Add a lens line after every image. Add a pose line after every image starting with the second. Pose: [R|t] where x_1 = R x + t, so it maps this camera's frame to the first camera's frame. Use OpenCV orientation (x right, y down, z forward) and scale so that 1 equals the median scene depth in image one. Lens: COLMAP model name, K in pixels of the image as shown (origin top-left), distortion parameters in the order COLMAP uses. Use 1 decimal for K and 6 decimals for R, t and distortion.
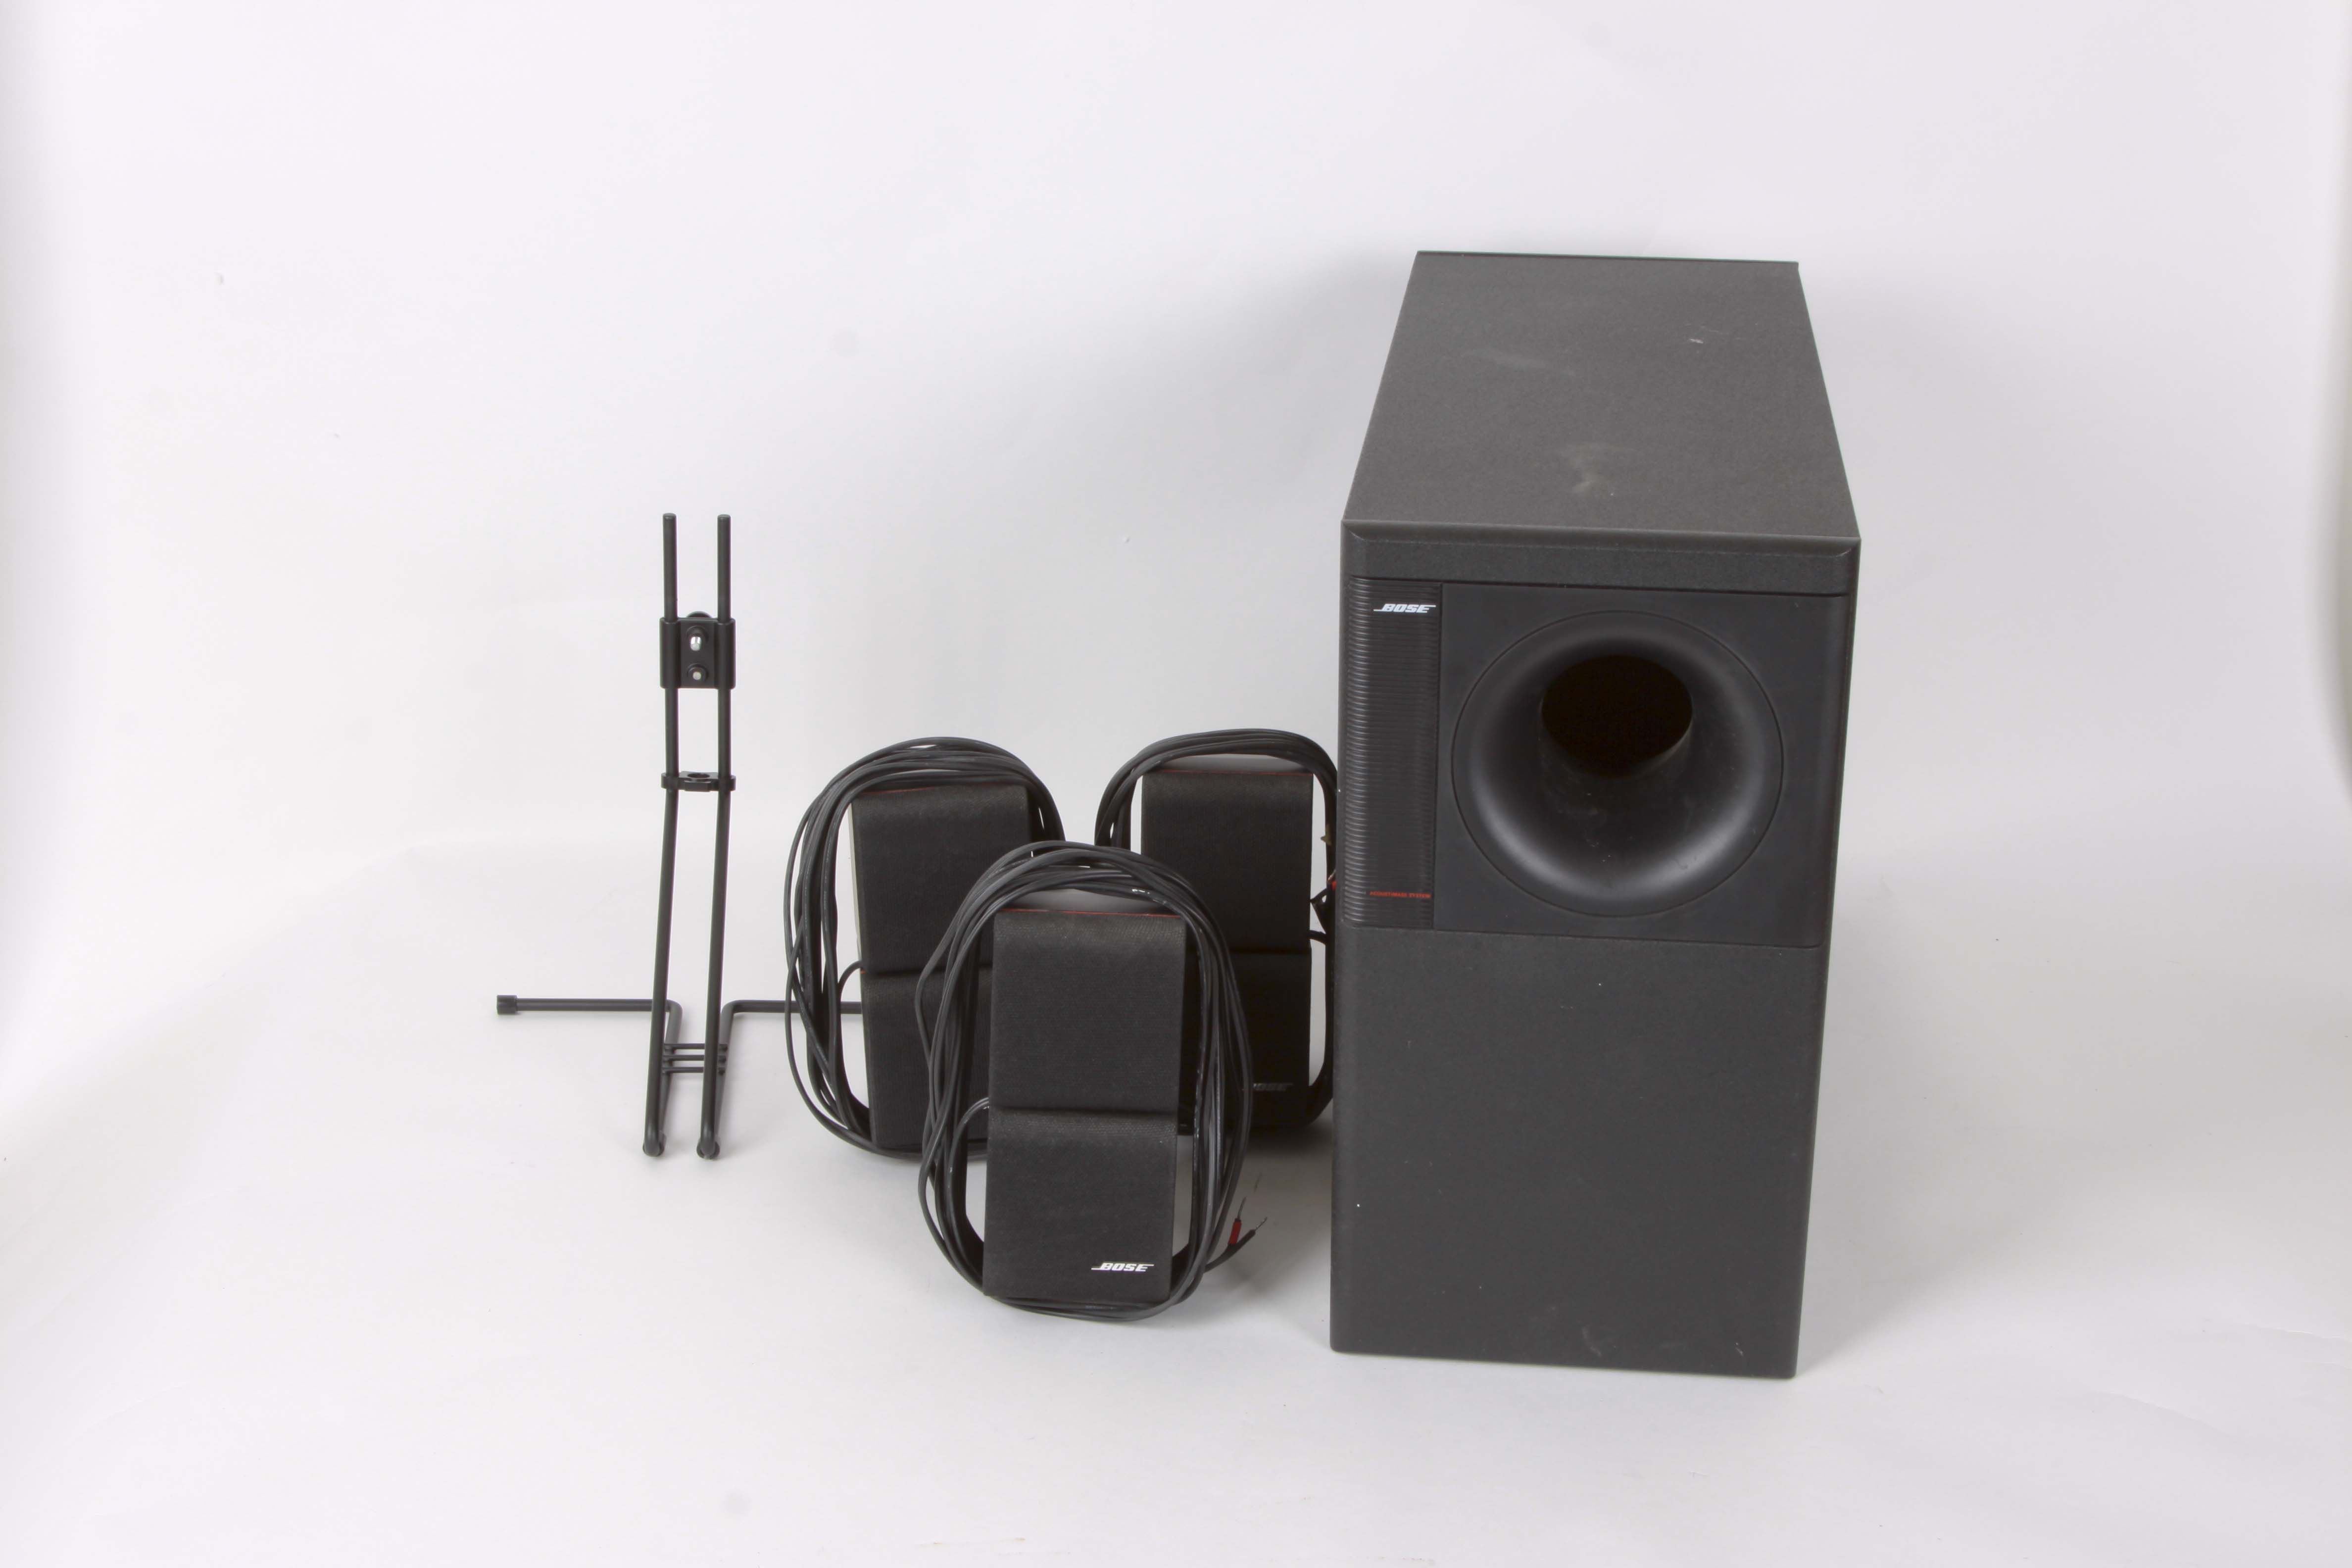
lens RADIAL K [[3126.6, 0, 1194.1], [0, 3126.6, 782.9], [0, 0, 1]] dist [-0.065143, 0.000000]
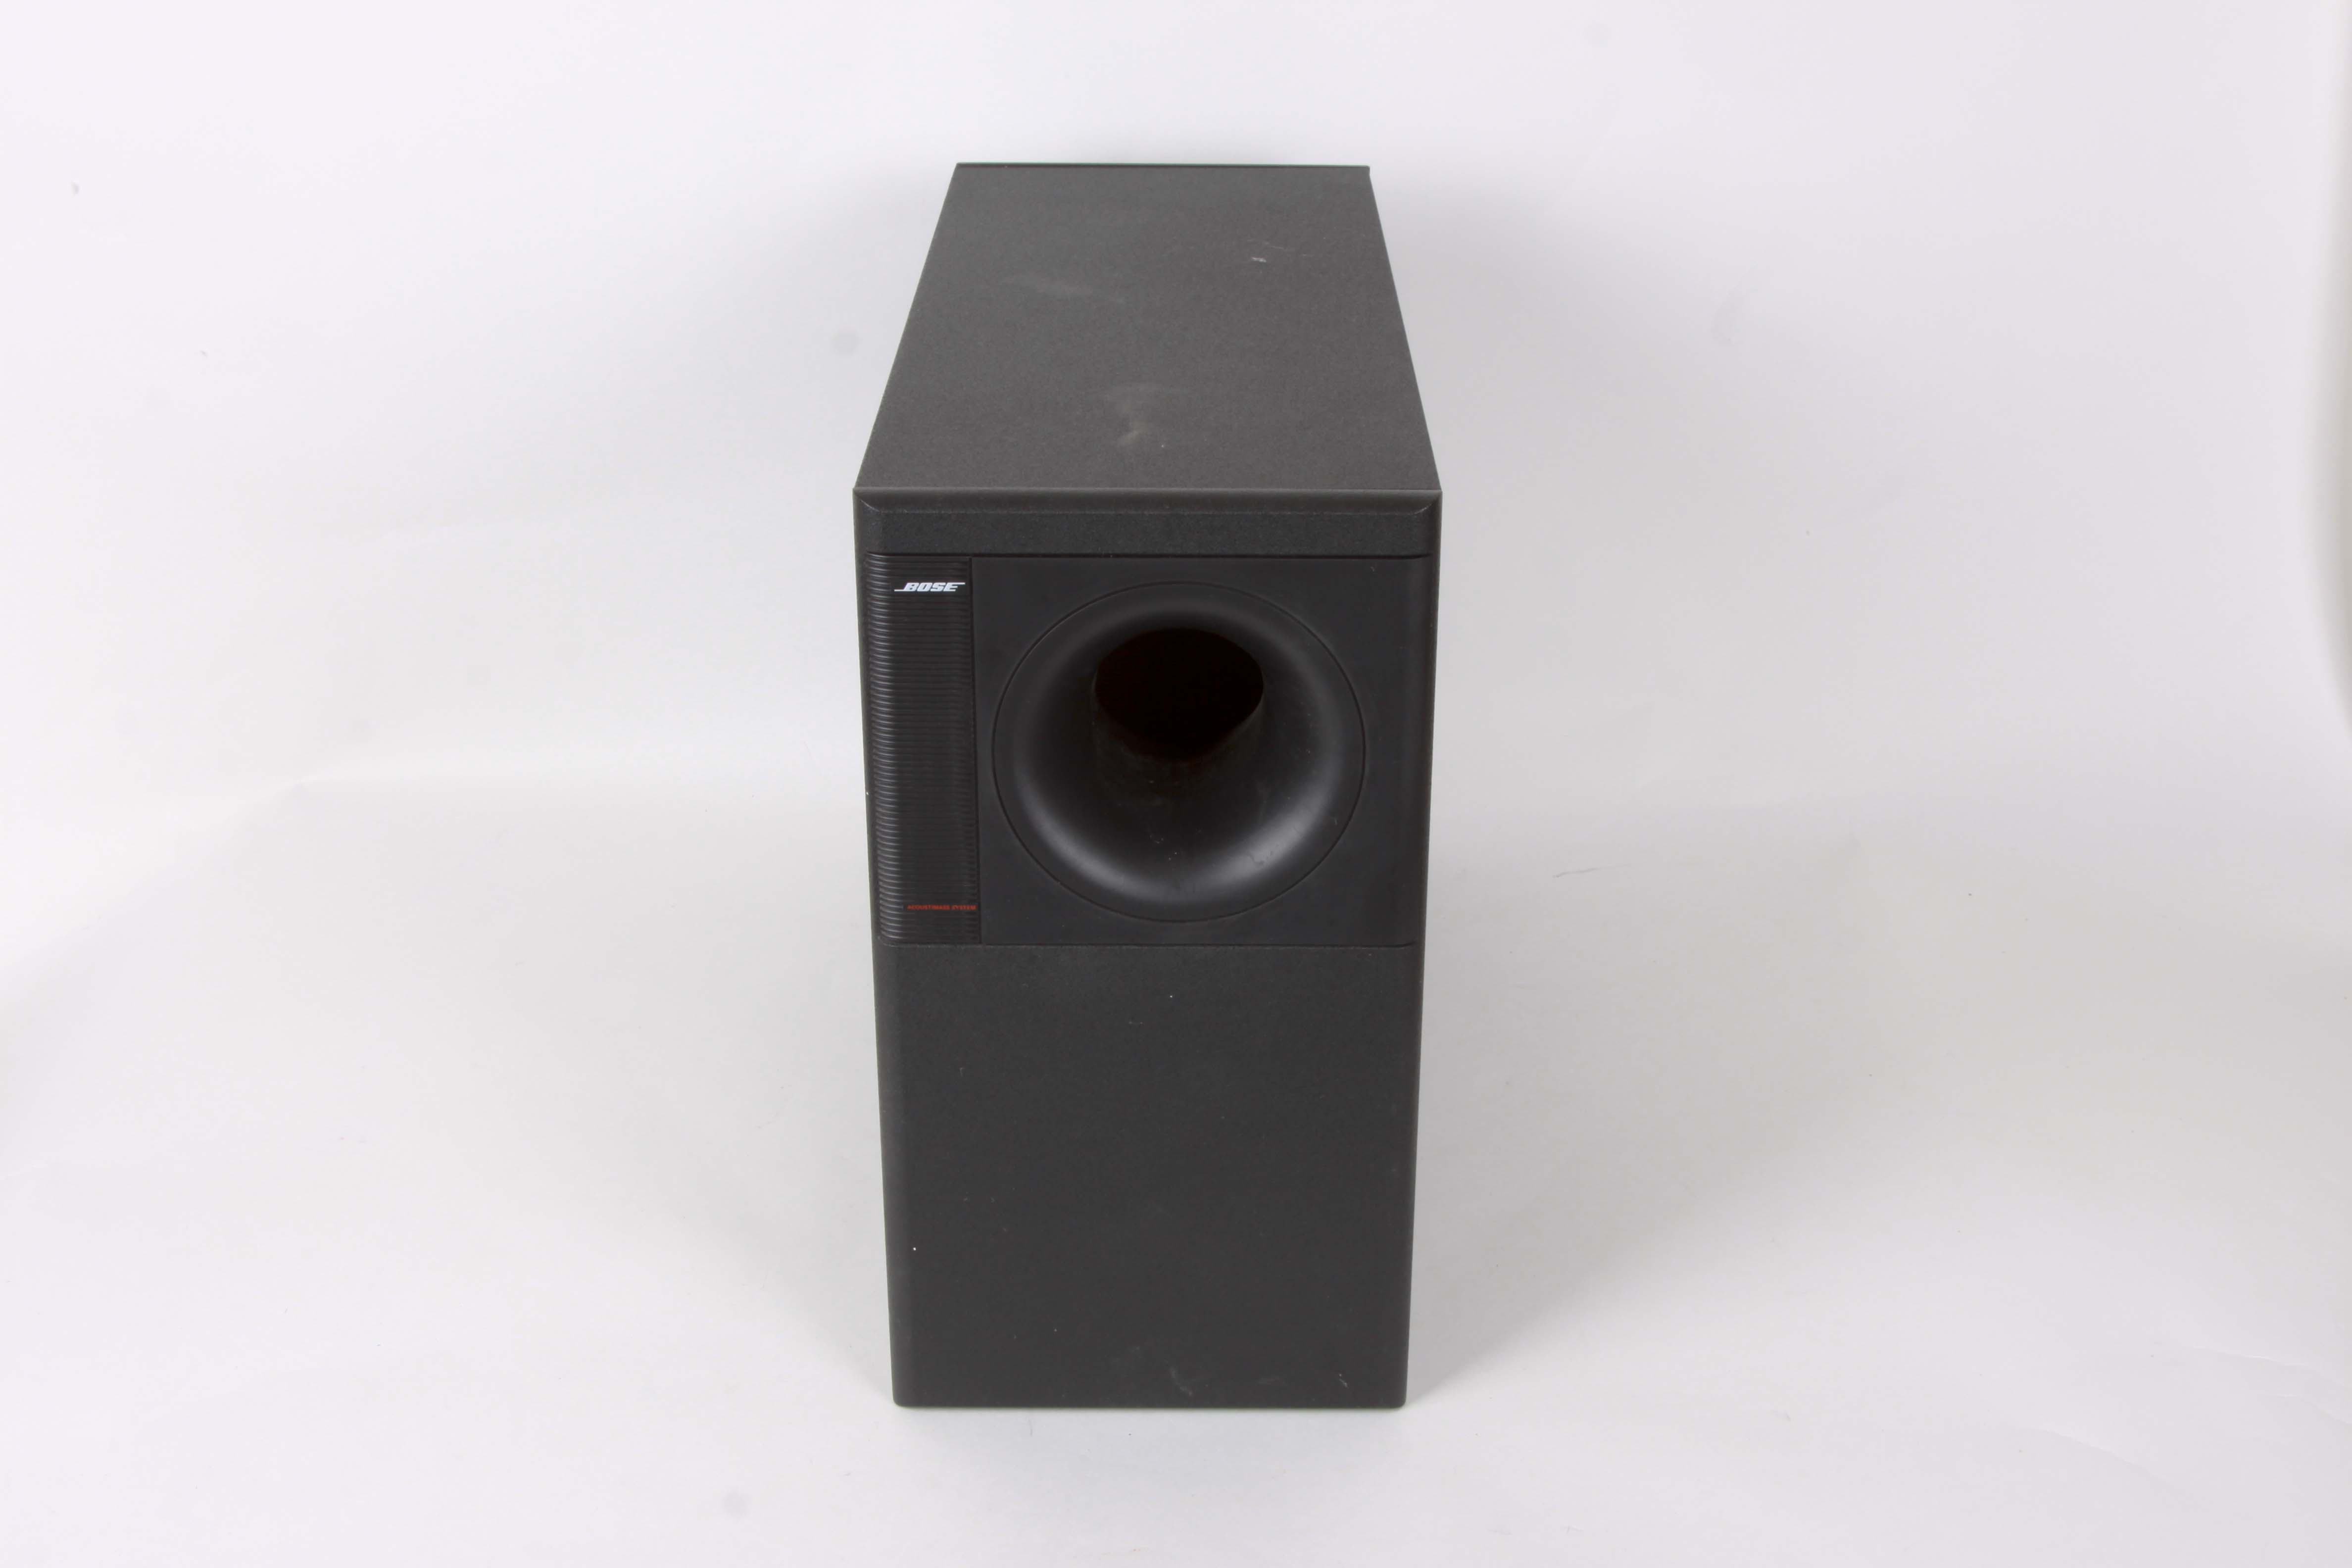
lens RADIAL K [[2975.4, 0, 1201.2], [0, 2975.4, 770.2], [0, 0, 1]] dist [-0.037975, 0.000000]
pose [[0.991549, -0.043701, 0.122147, 0.036923], [0.038644, 0.998307, 0.043475, -0.036012], [-0.123840, -0.038388, 0.991559, 0.156728]]
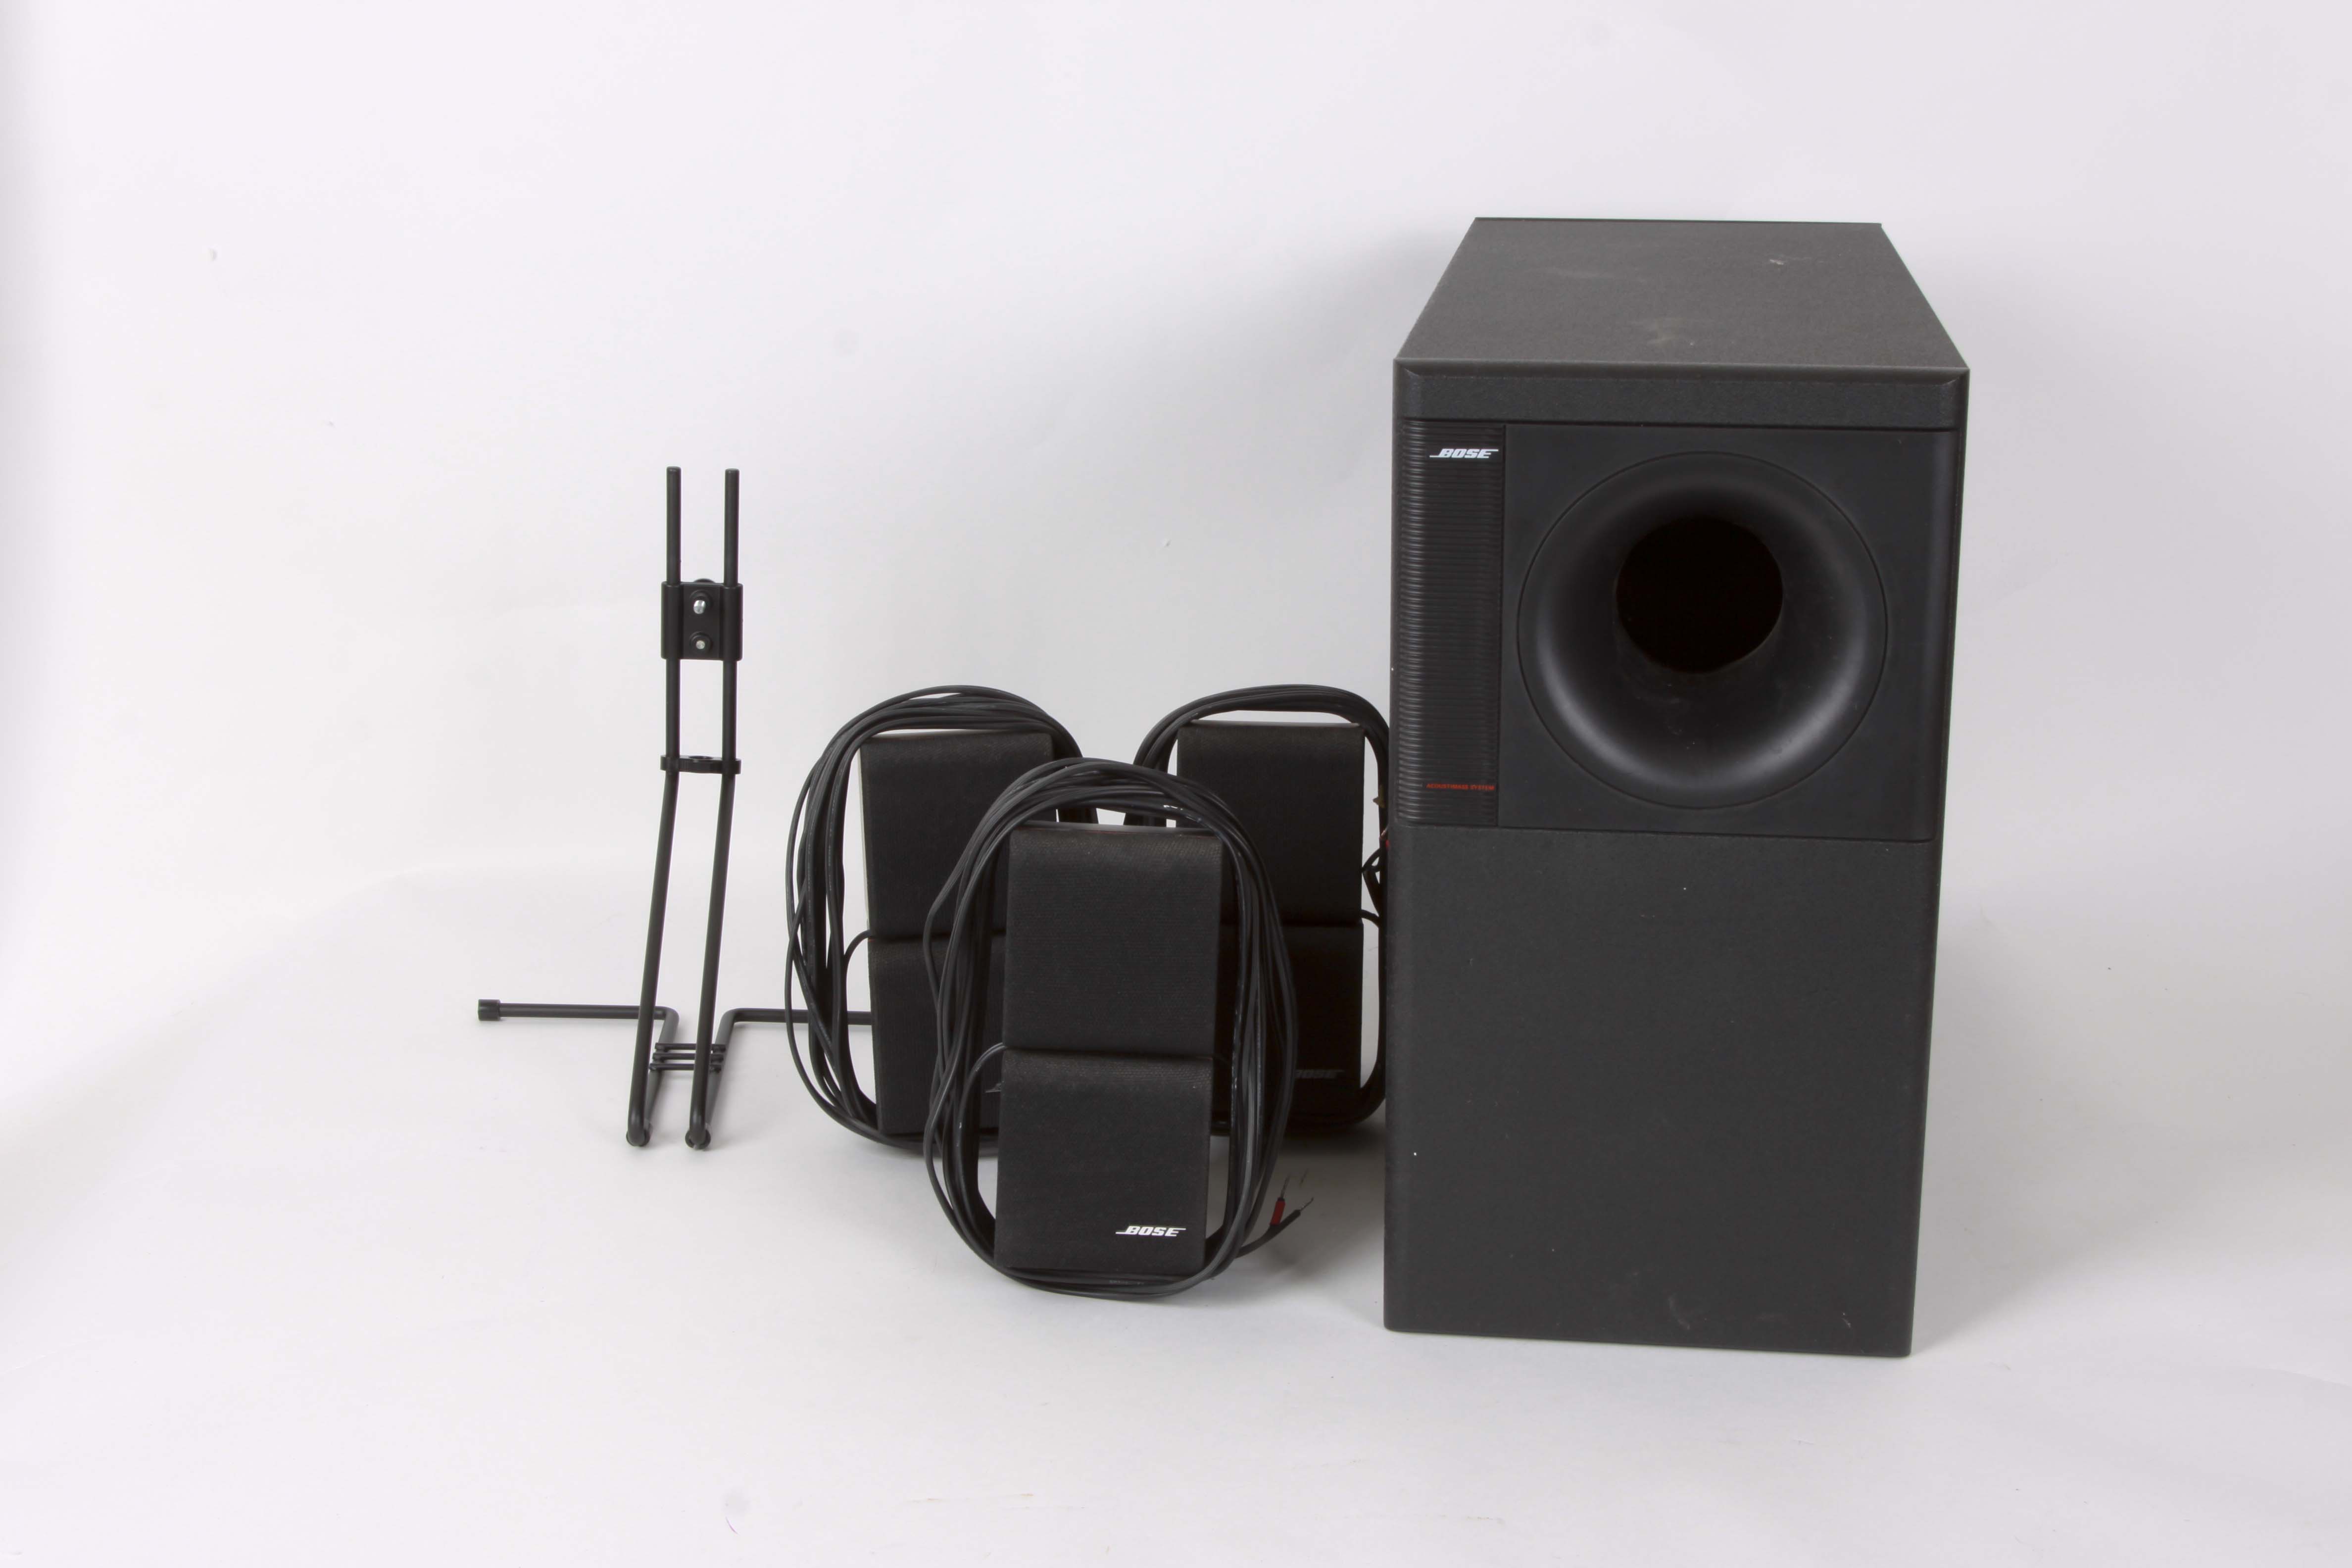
lens RADIAL K [[3126.6, 0, 1181.1], [0, 3126.6, 764.2], [0, 0, 1]] dist [-0.065143, 0.000000]
pose [[0.999749, 0.002323, -0.022270, 0.005544], [-0.004673, 0.994345, -0.106092, 0.122703], [0.021898, 0.106169, 0.994107, 0.103739]]
